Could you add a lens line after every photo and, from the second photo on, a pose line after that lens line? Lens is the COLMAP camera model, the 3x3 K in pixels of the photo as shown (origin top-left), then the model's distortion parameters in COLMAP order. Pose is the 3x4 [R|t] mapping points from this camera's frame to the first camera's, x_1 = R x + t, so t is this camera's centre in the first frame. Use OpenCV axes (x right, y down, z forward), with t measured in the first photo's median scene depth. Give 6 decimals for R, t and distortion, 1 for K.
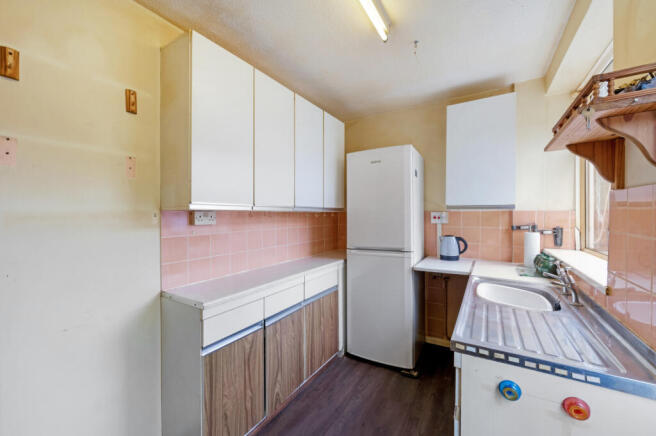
lens RADIAL K [[260.9, 0, 328.3], [0, 260.9, 219.4], [0, 0, 1]] dist [0.000396, 0.000084]
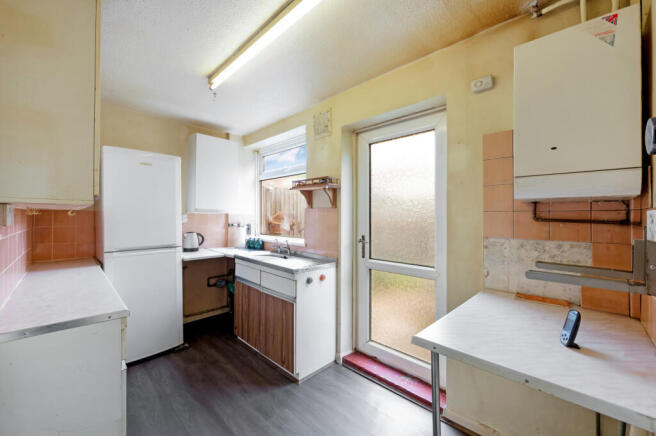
lens RADIAL K [[260.9, 0, 330.8], [0, 260.9, 217.4], [0, 0, 1]] dist [0.000396, 0.000084]
pose [[0.213900, 0.012213, 0.976779, -0.700448], [0.006152, 0.999885, -0.013850, 0.011896], [-0.976836, 0.008972, 0.213801, 0.068766]]
